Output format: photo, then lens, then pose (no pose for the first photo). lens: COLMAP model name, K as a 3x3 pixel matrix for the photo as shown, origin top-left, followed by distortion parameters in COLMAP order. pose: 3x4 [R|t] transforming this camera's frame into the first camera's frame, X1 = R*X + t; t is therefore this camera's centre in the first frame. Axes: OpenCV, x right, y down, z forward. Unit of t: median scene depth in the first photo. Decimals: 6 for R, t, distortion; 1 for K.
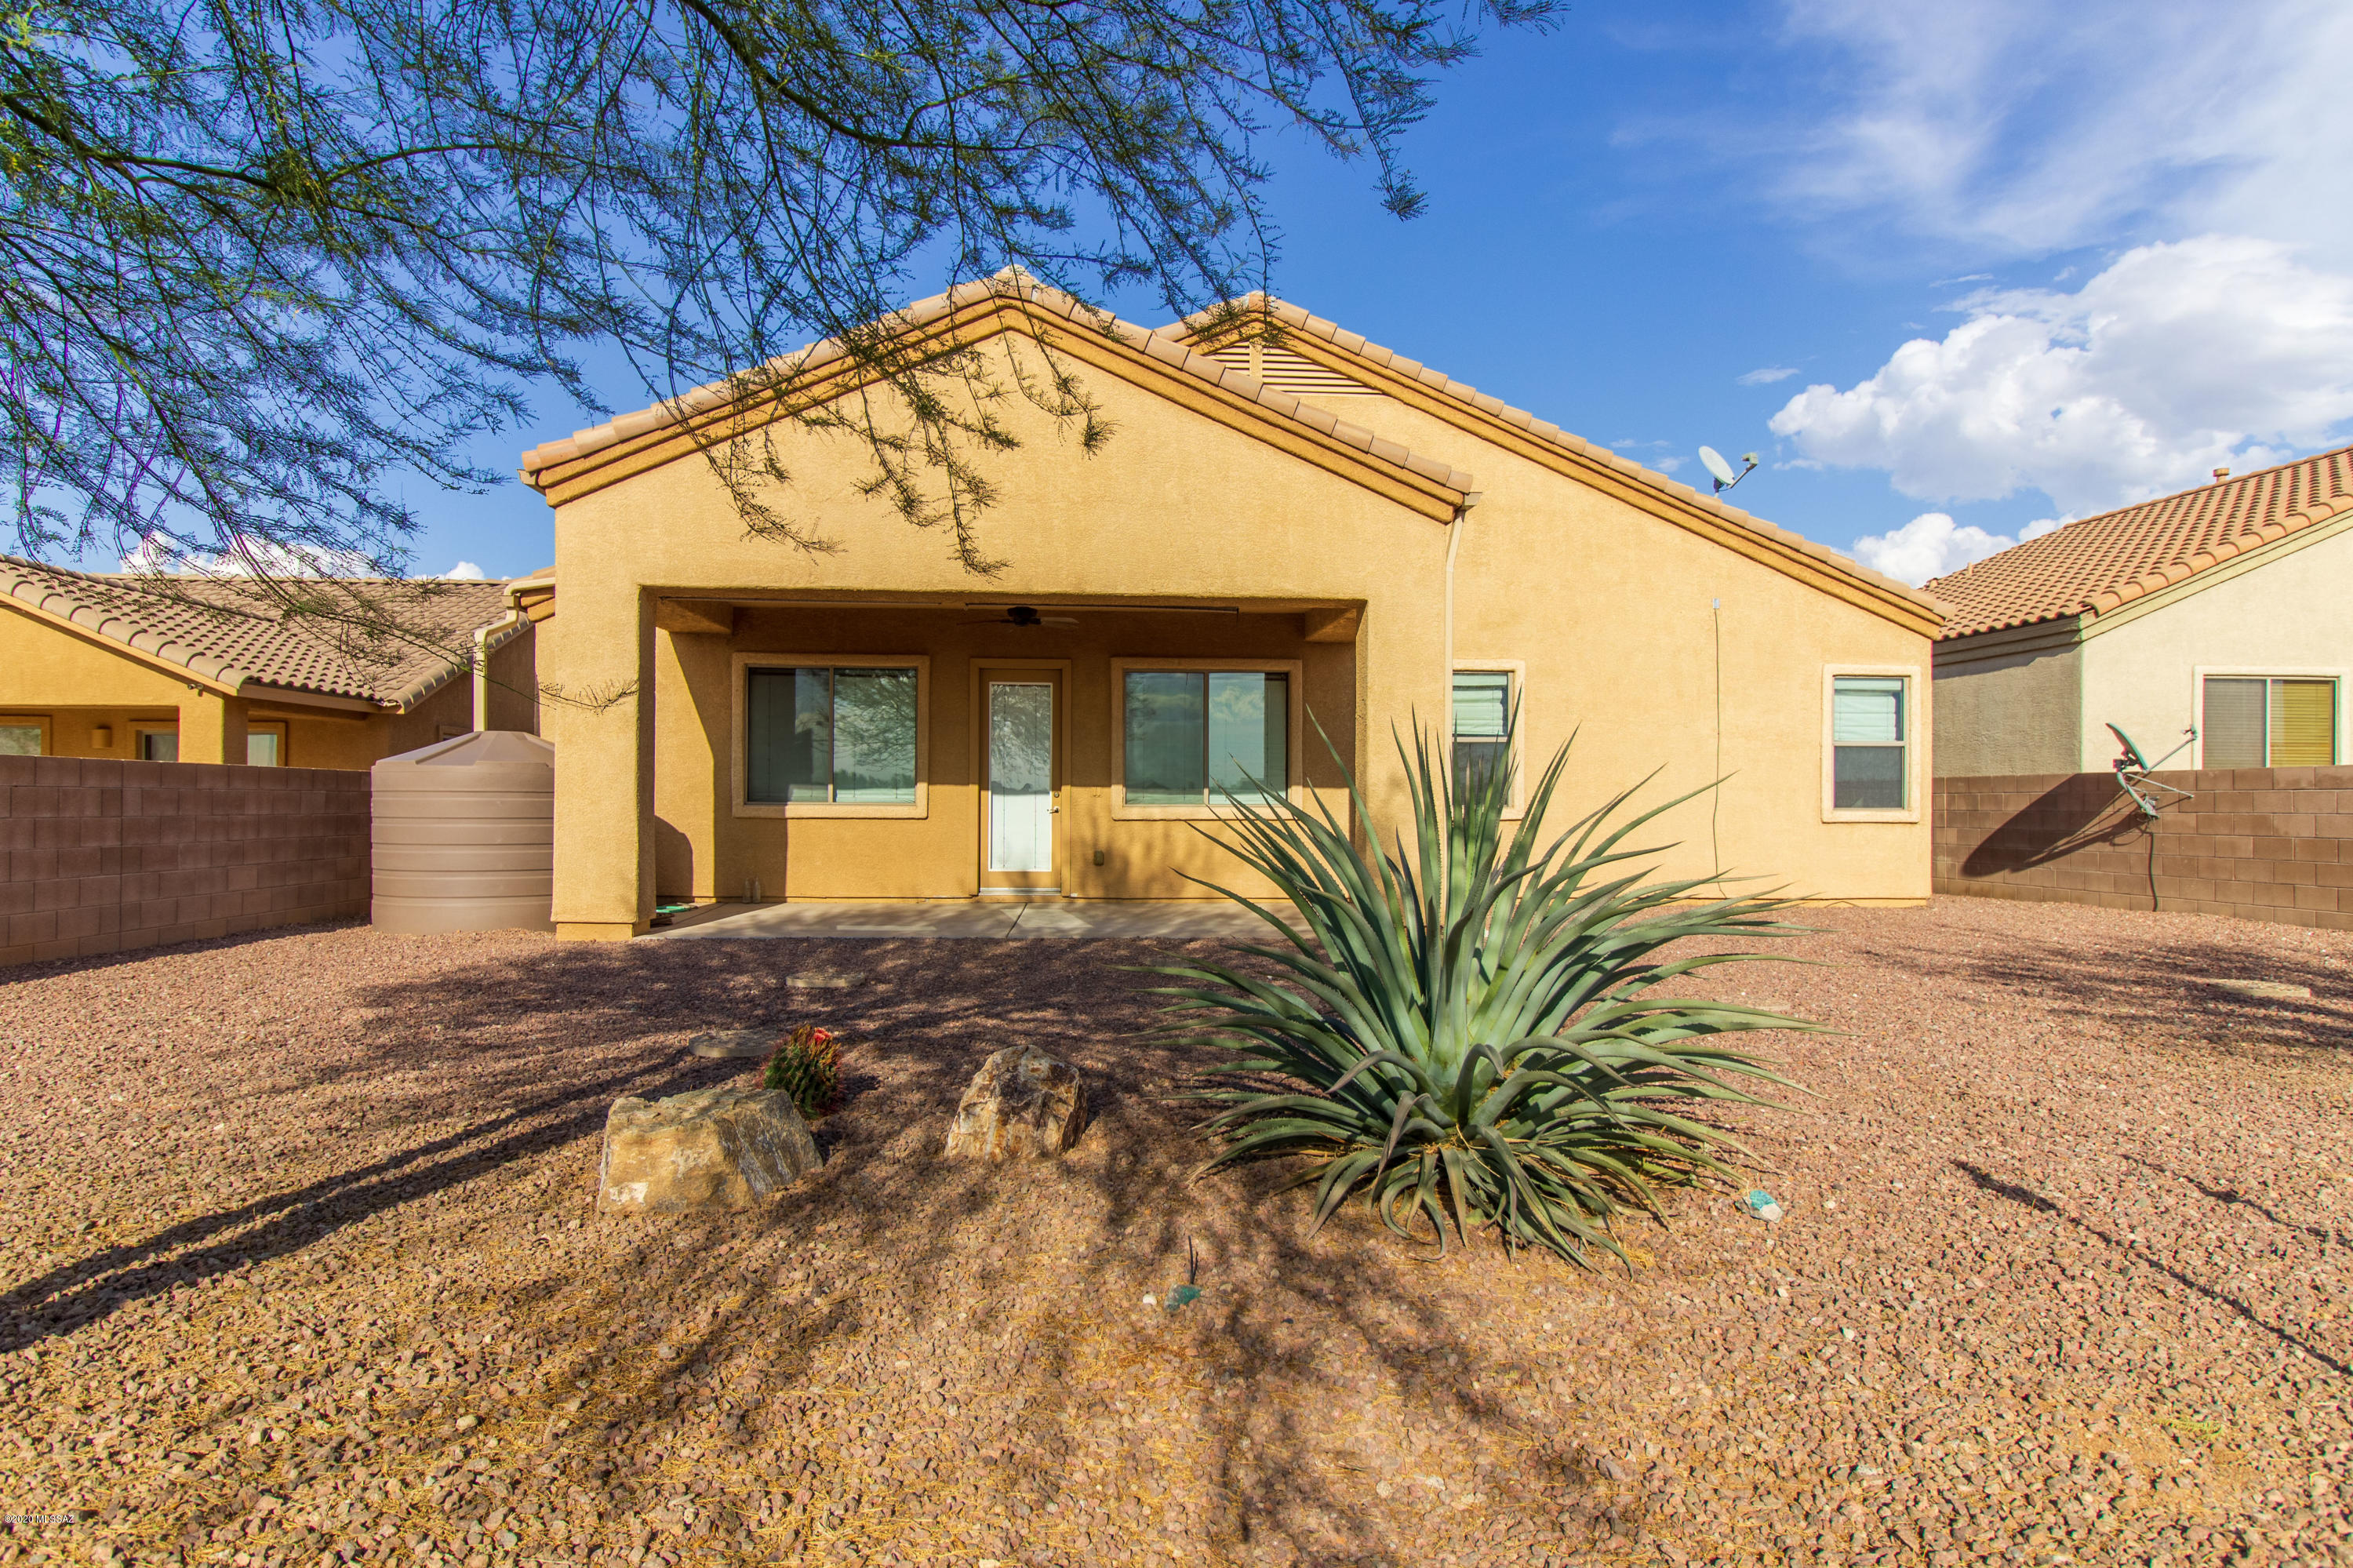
lens RADIAL K [[1271.6, 0, 1159.3], [0, 1271.6, 796.5], [0, 0, 1]] dist [0.002503, 0.000574]
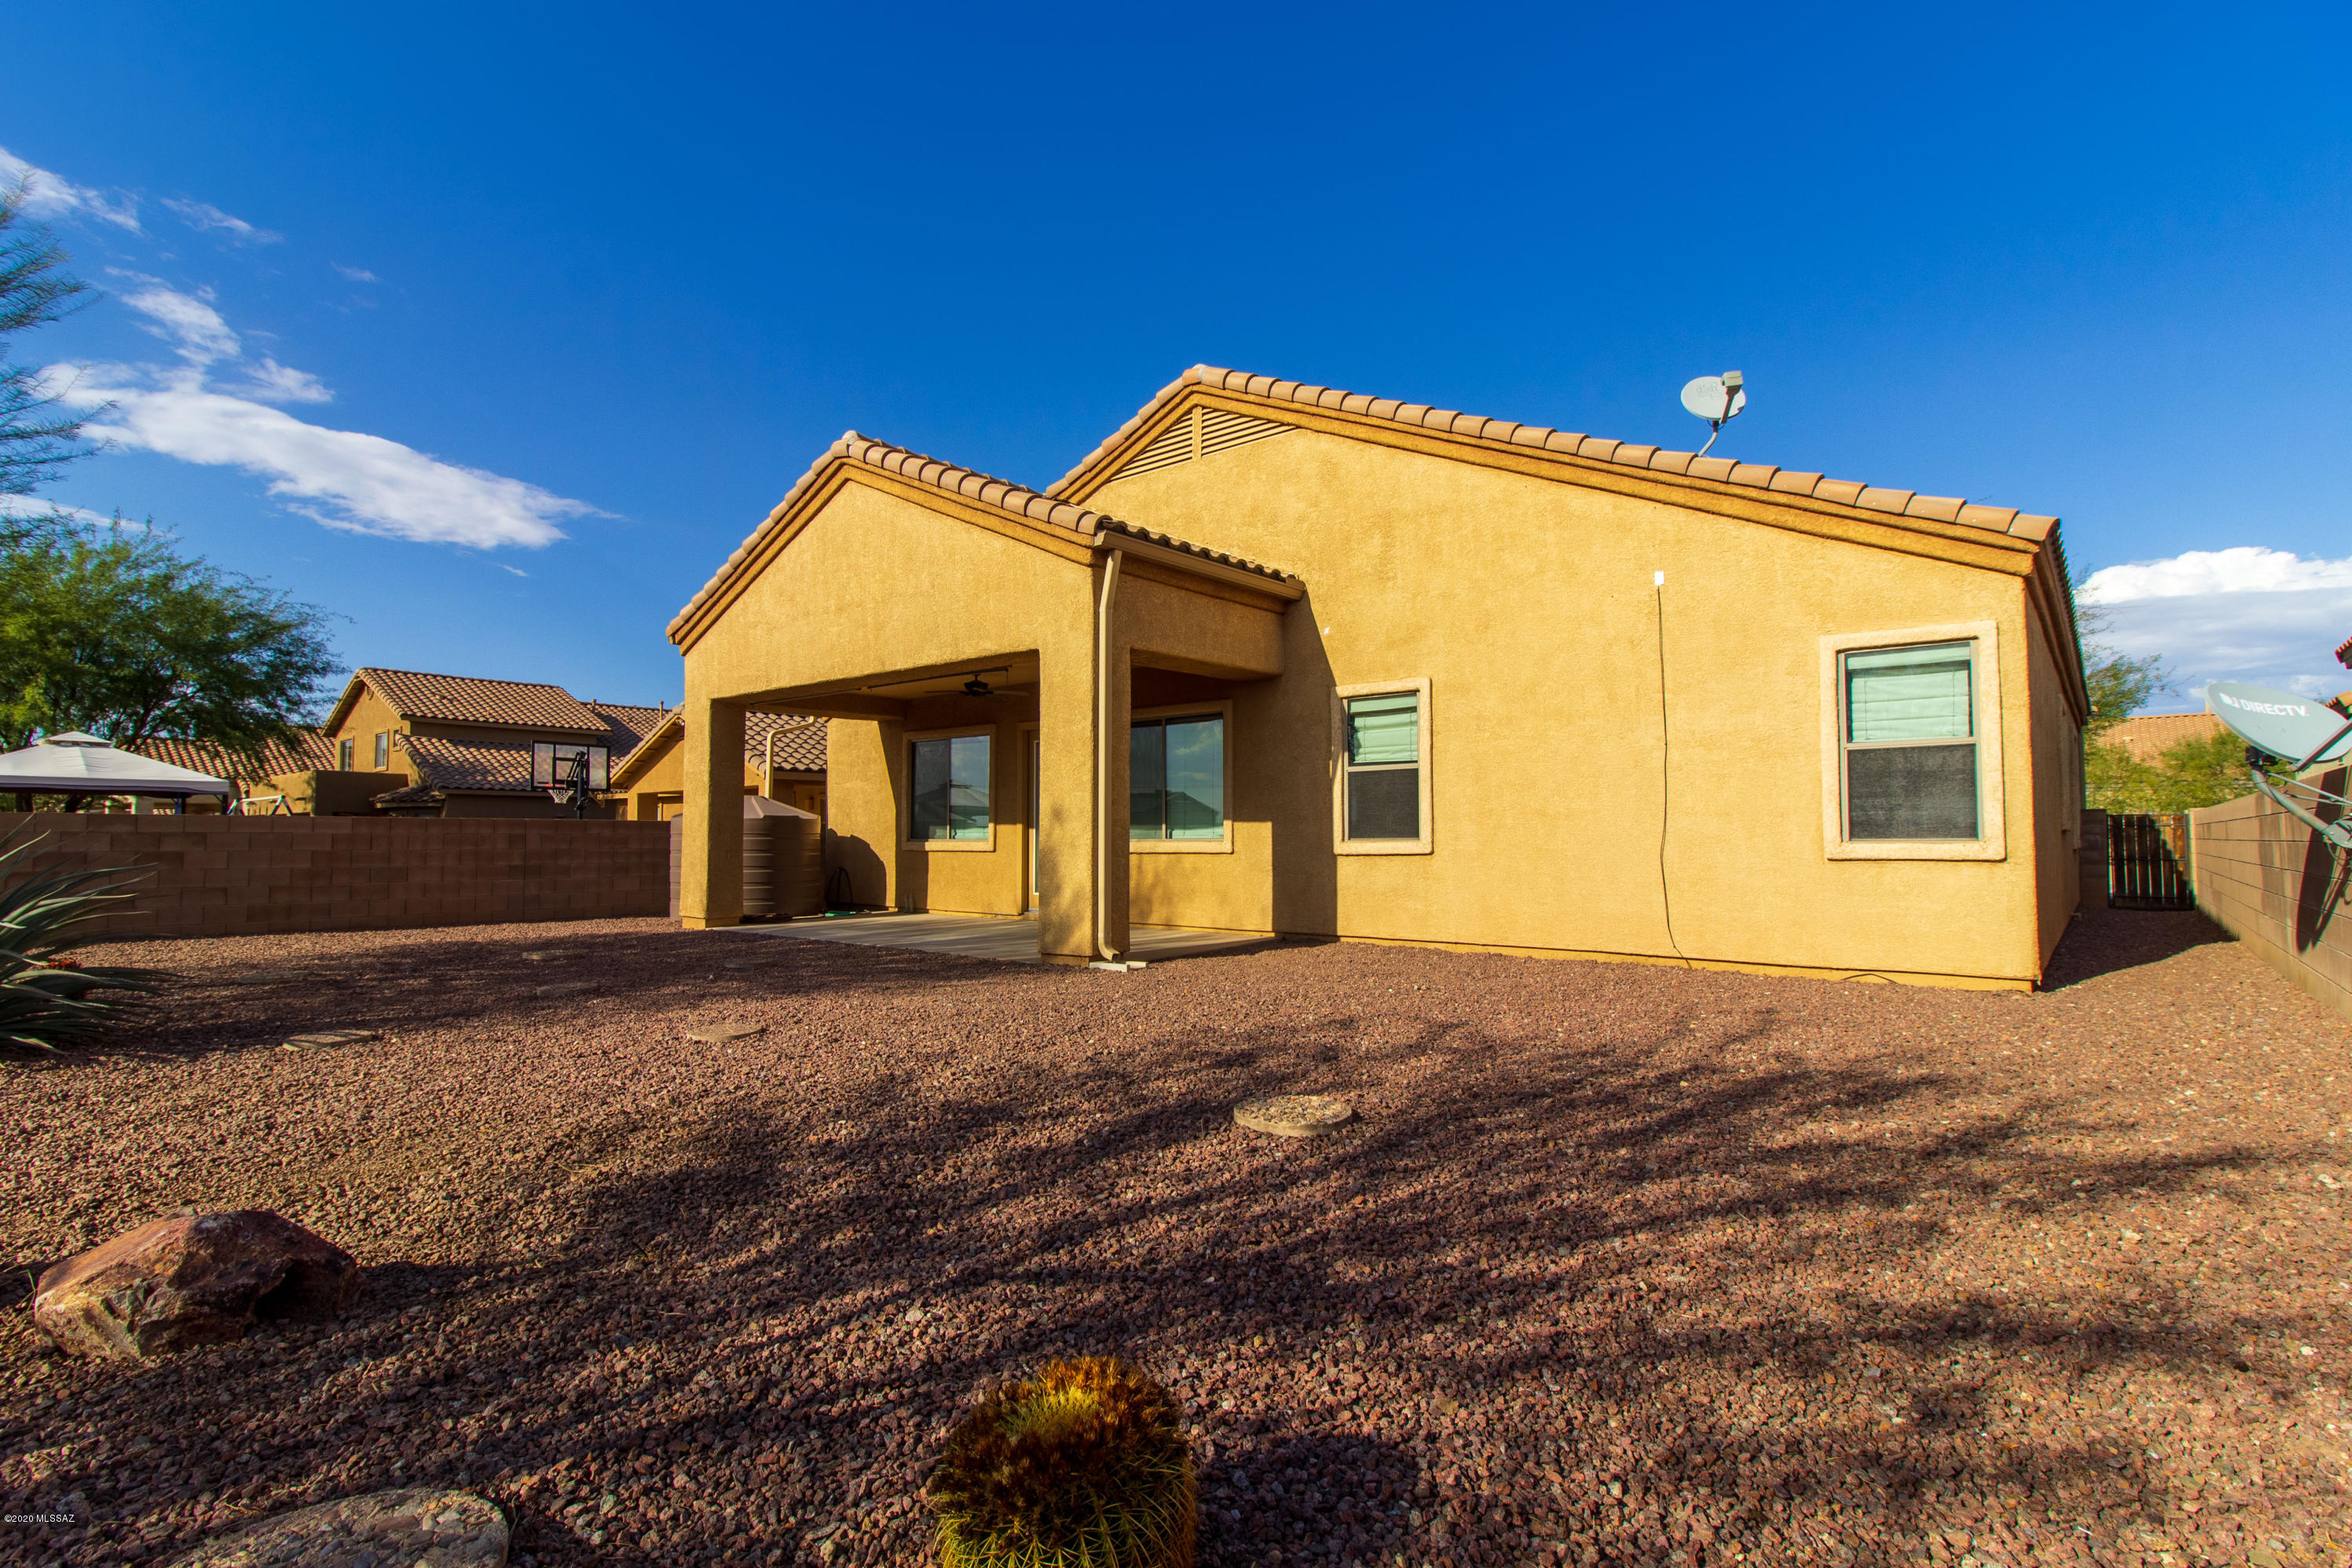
lens RADIAL K [[1095.4, 0, 1177.9], [0, 1095.4, 788.0], [0, 0, 1]] dist [0.001744, 0.000040]
pose [[0.730695, -0.037633, -0.681666, 0.697437], [0.008782, 0.998915, -0.045734, 0.005758], [0.682647, 0.027431, 0.730233, 0.319263]]
